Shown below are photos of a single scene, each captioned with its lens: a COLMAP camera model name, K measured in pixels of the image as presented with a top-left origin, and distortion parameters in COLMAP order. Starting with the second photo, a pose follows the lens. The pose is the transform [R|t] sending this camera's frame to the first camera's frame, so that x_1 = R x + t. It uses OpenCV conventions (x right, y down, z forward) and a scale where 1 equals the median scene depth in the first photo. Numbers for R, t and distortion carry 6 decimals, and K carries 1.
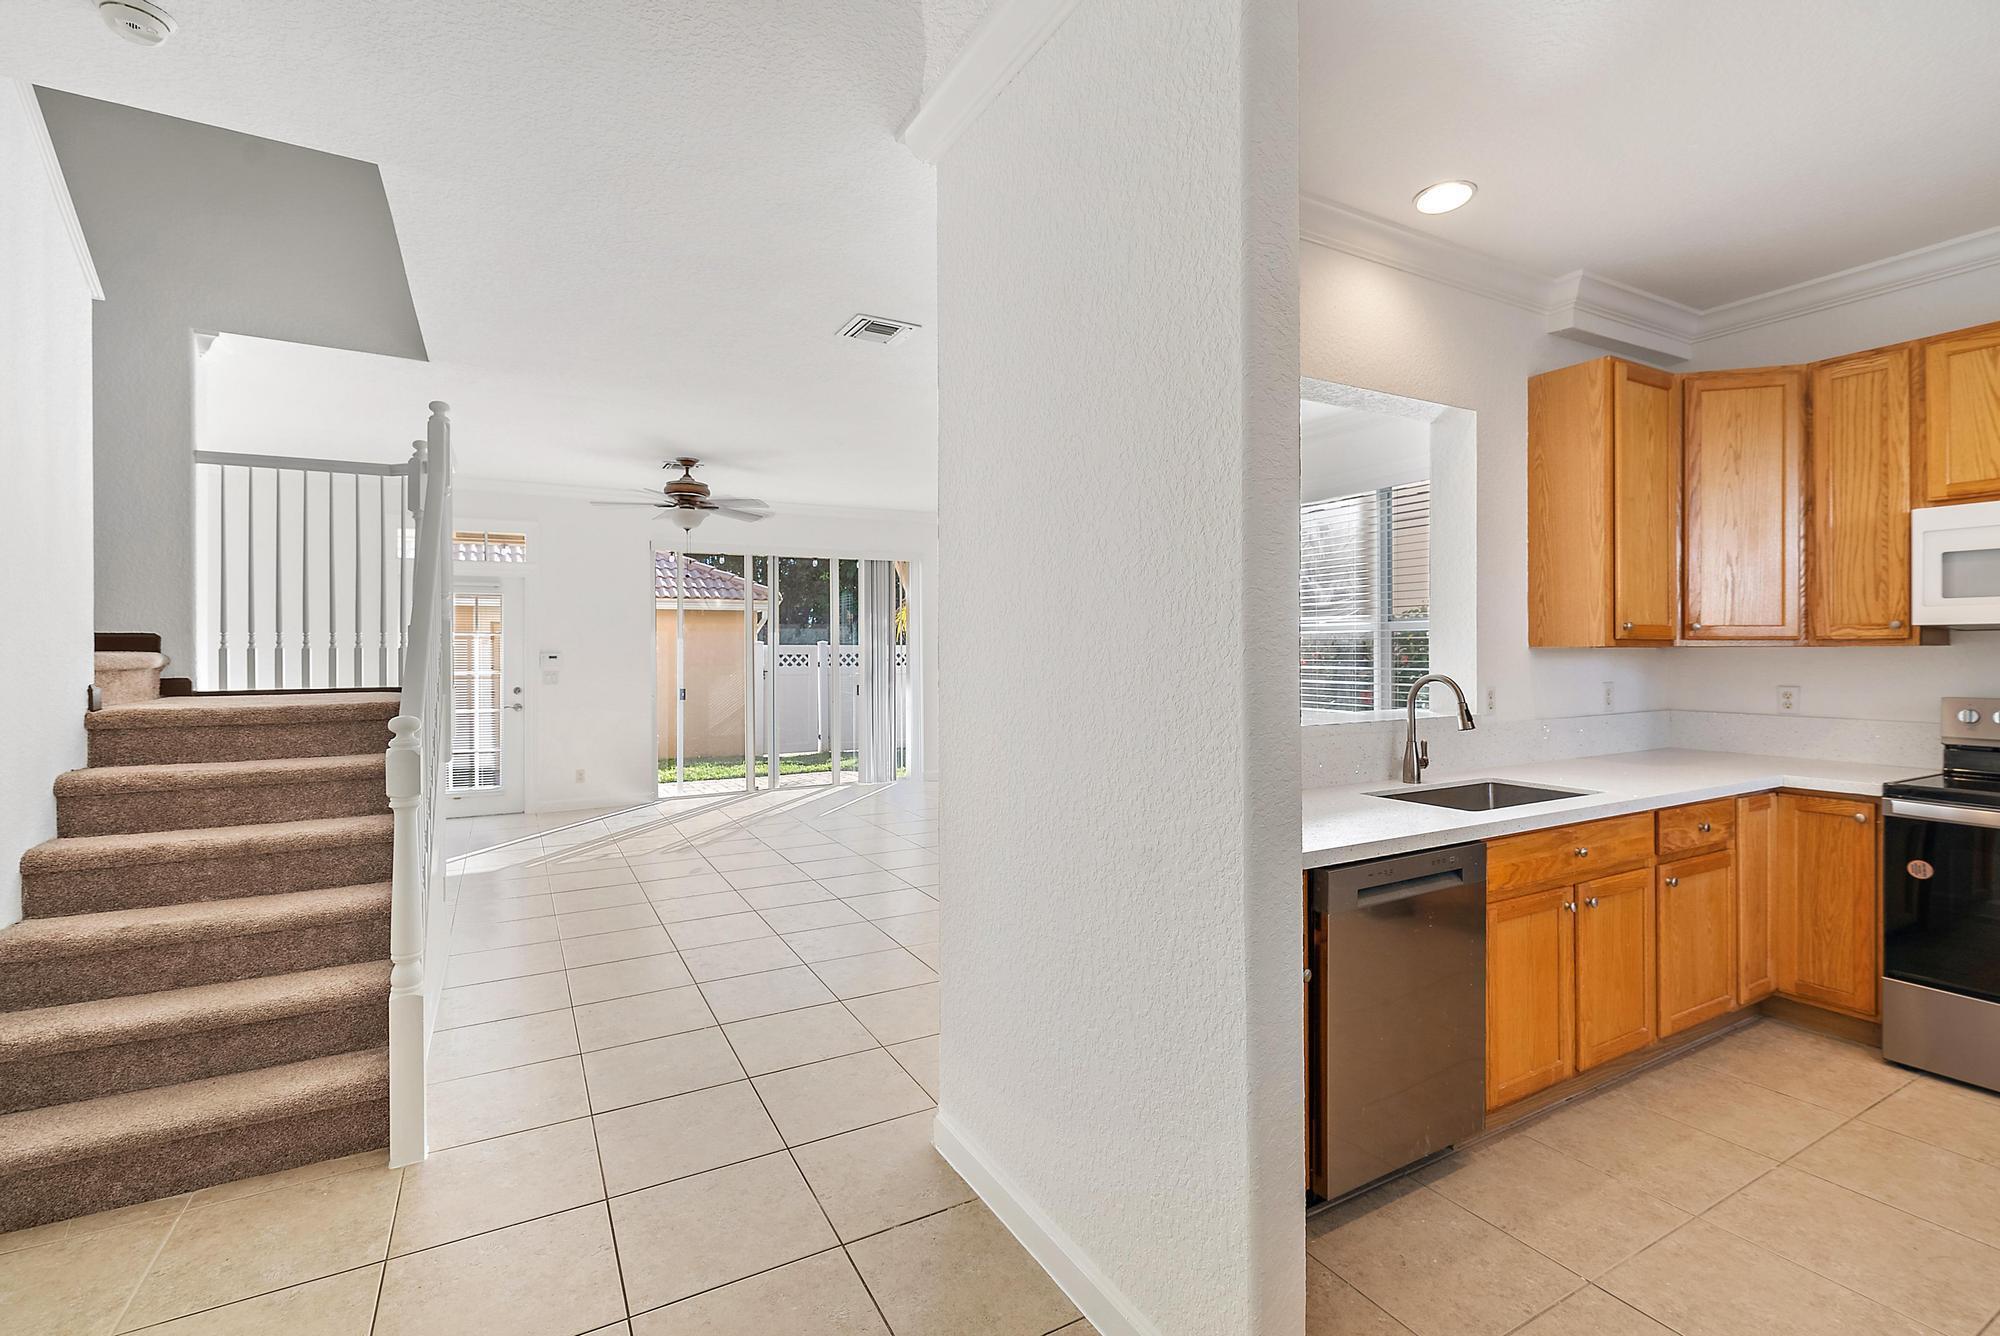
lens RADIAL K [[904.4, 0, 992.8], [0, 904.4, 650.0], [0, 0, 1]] dist [0.004109, -0.001456]
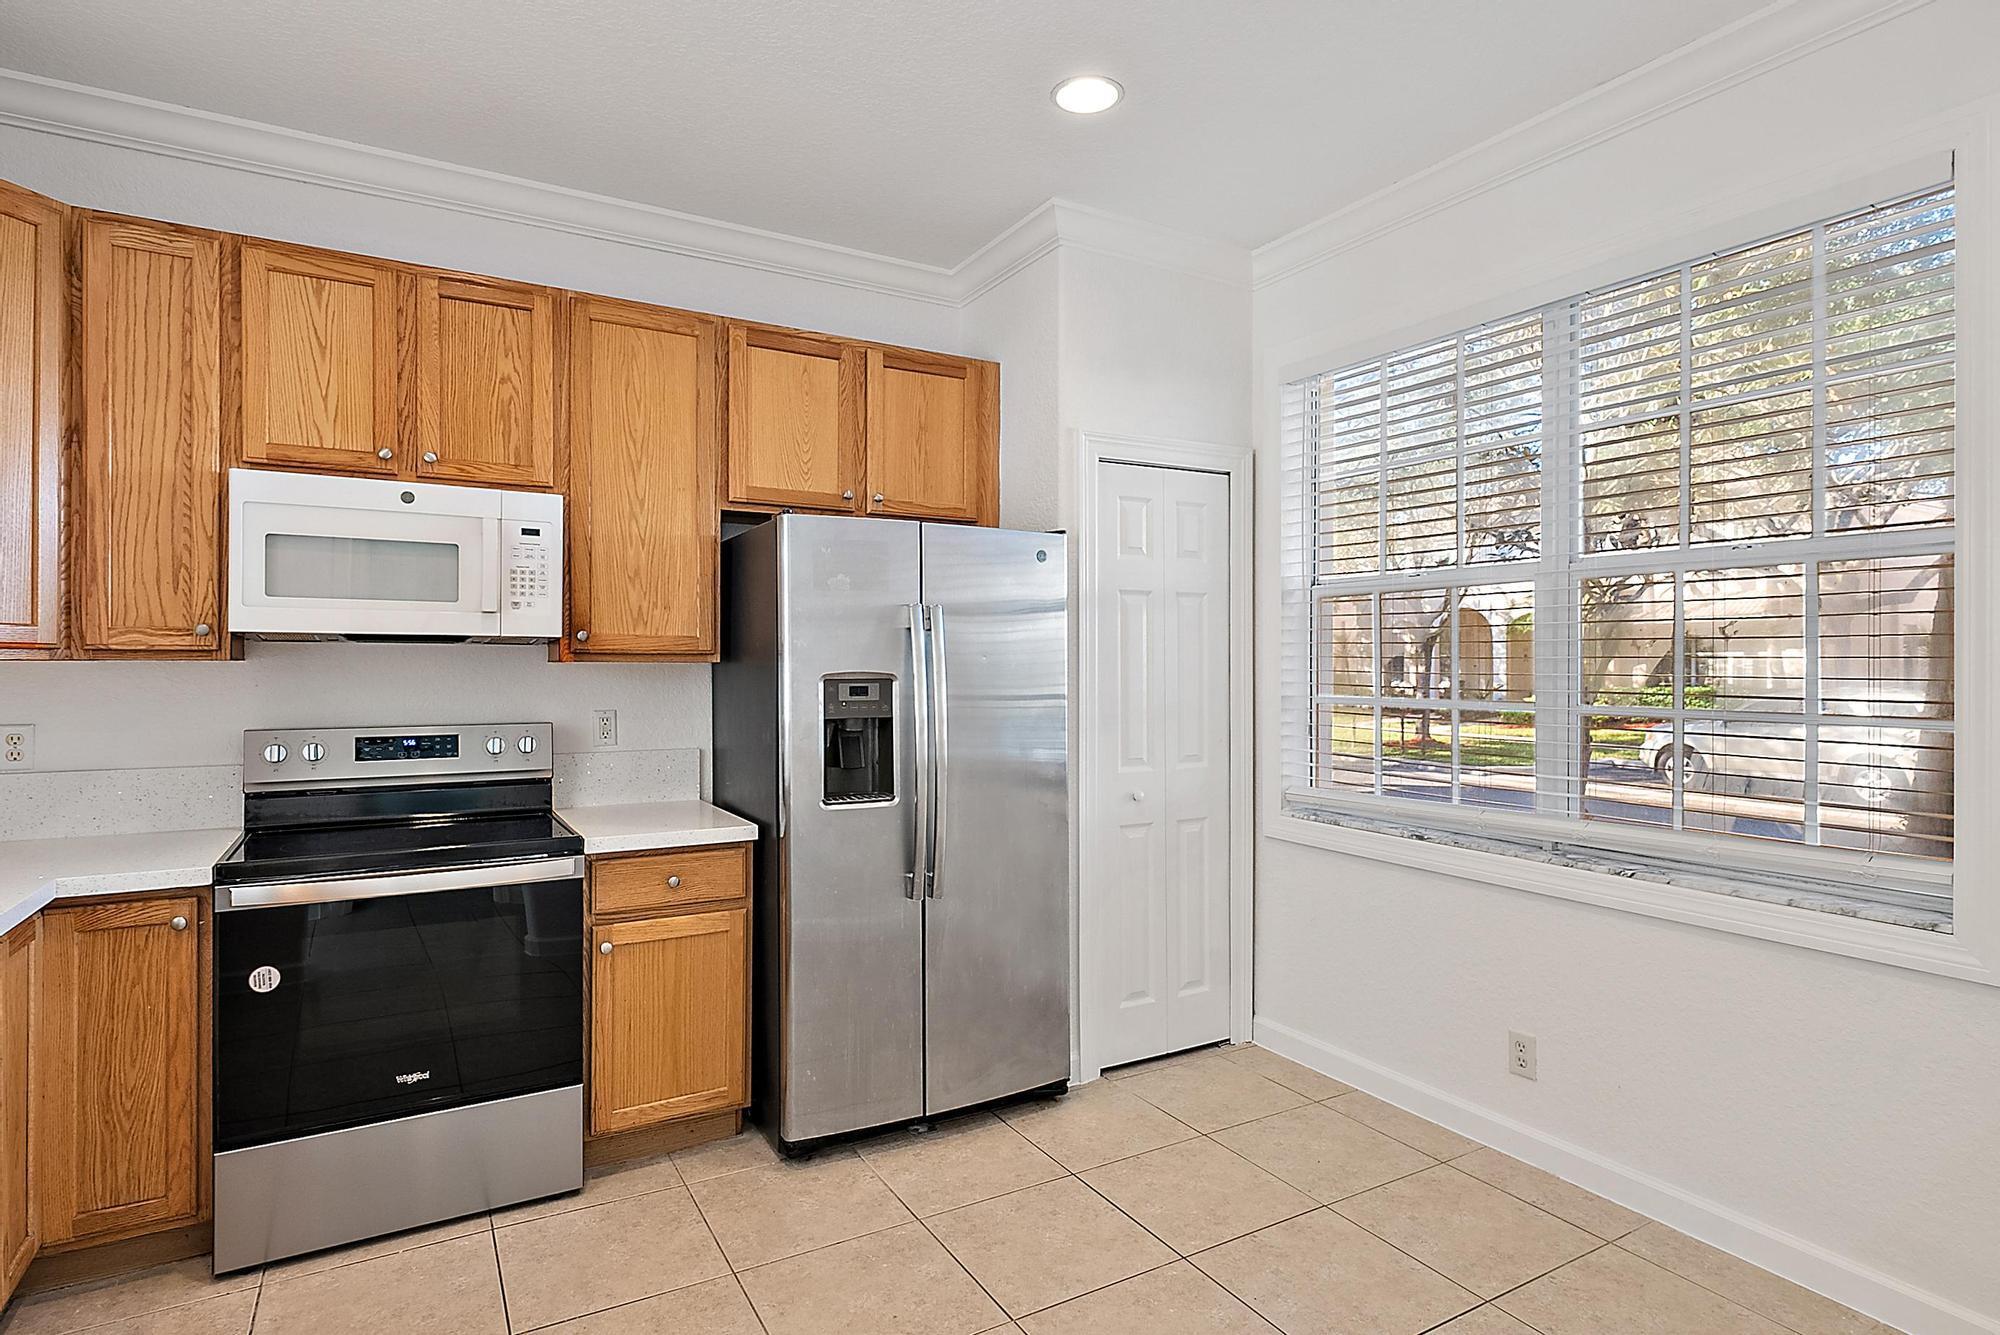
lens RADIAL K [[1041.2, 0, 1010.1], [0, 1041.2, 667.6], [0, 0, 1]] dist [-0.002606, -0.000330]
pose [[-0.024826, 0.001565, 0.999691, 0.177651], [-0.003367, 0.999993, -0.001649, -0.000016], [-0.999686, -0.003407, -0.024821, 0.387999]]
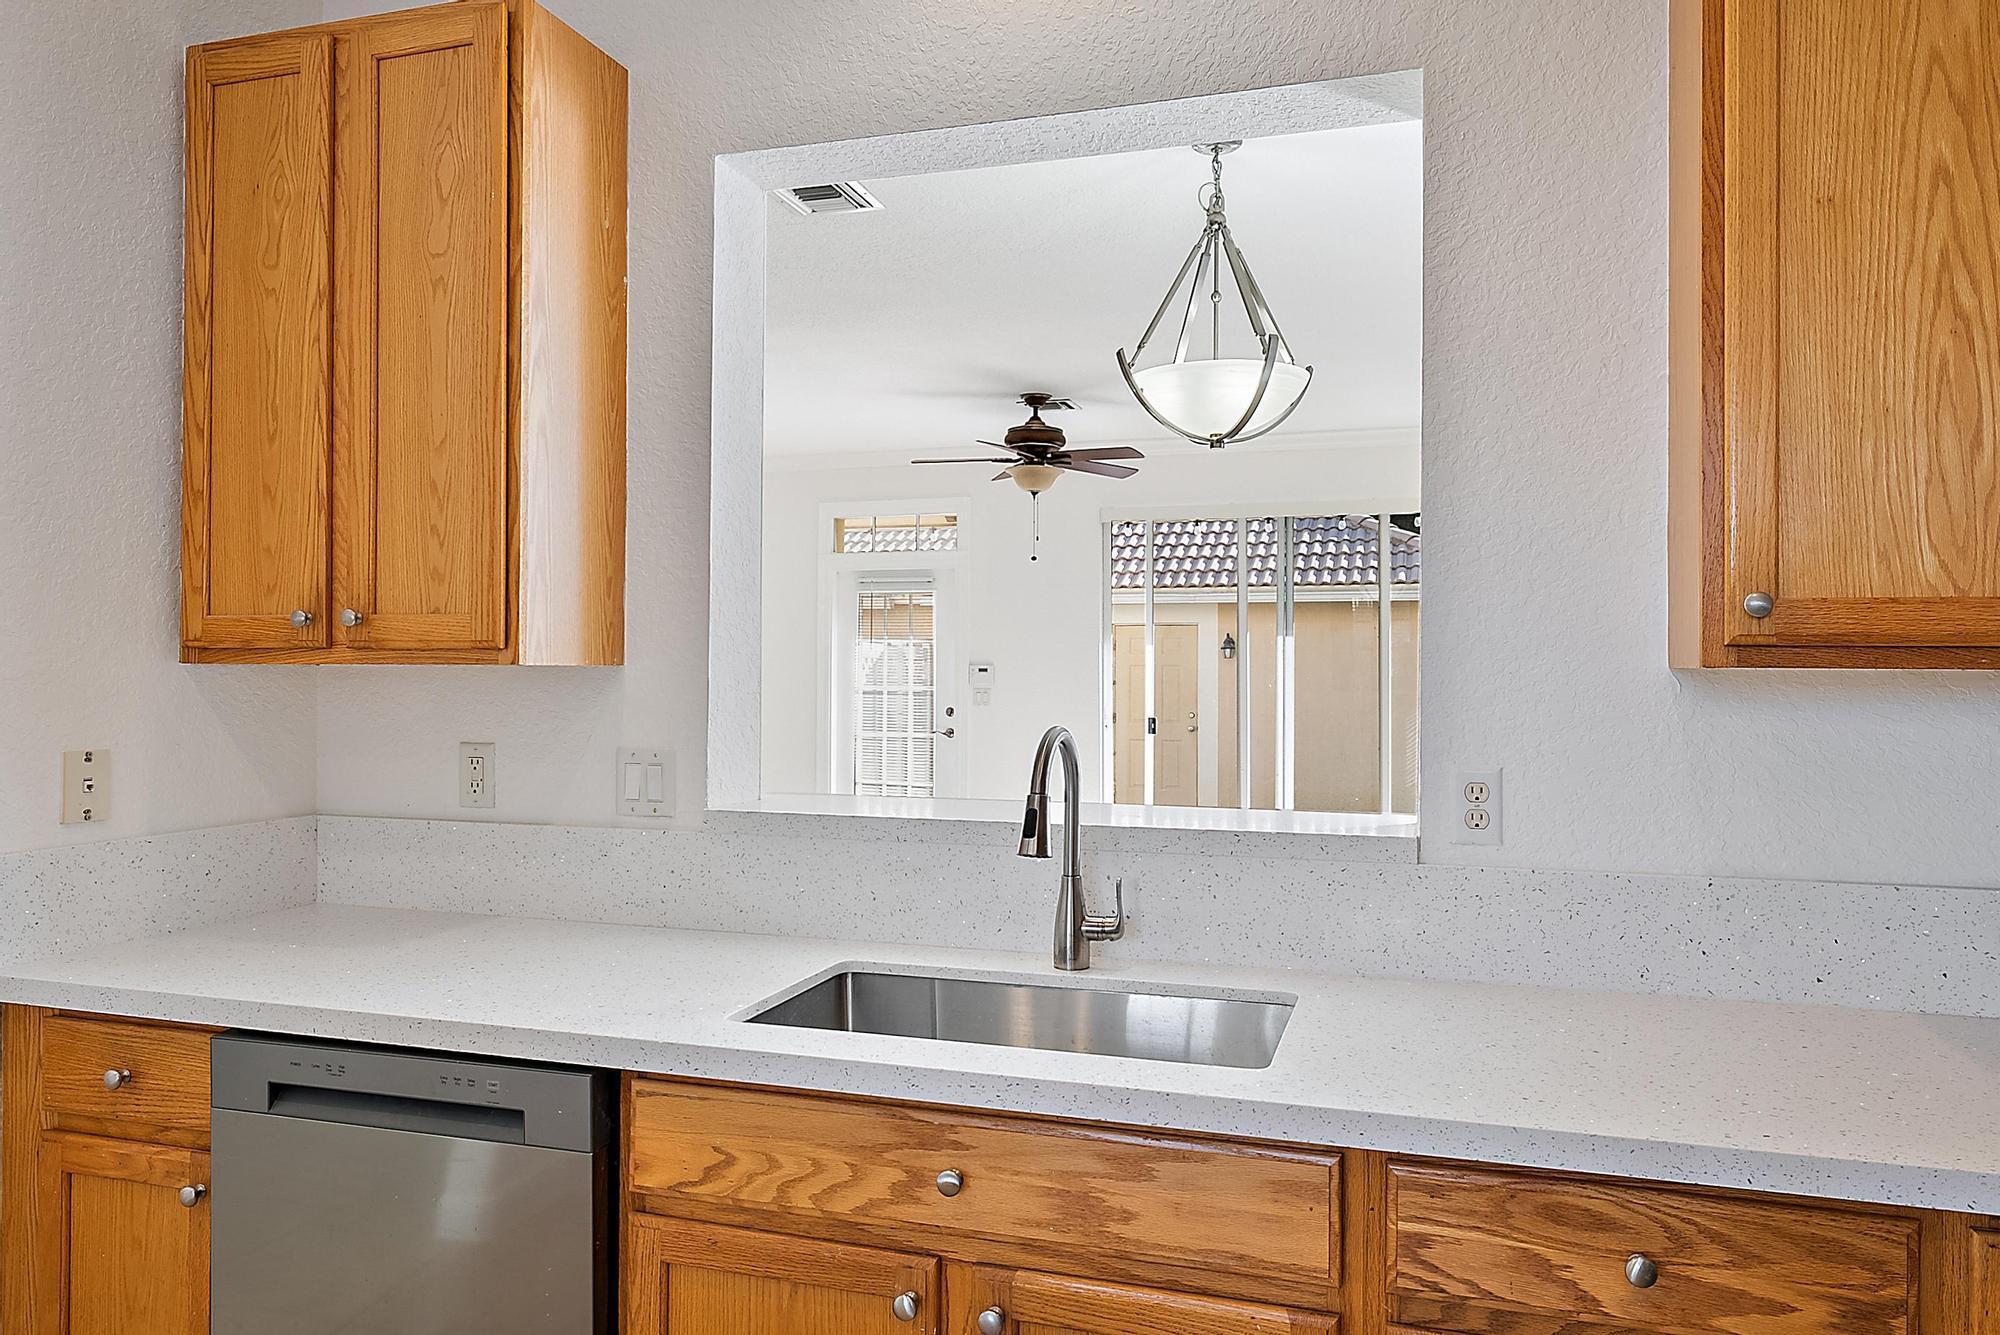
lens RADIAL K [[1373.4, 0, 1003.1], [0, 1373.4, 657.1], [0, 0, 1]] dist [-0.000612, -0.000165]
pose [[0.683283, 0.004358, -0.730141, 0.880491], [-0.007044, 0.999975, -0.000623, -0.005869], [0.730120, 0.005569, 0.683296, 0.479836]]
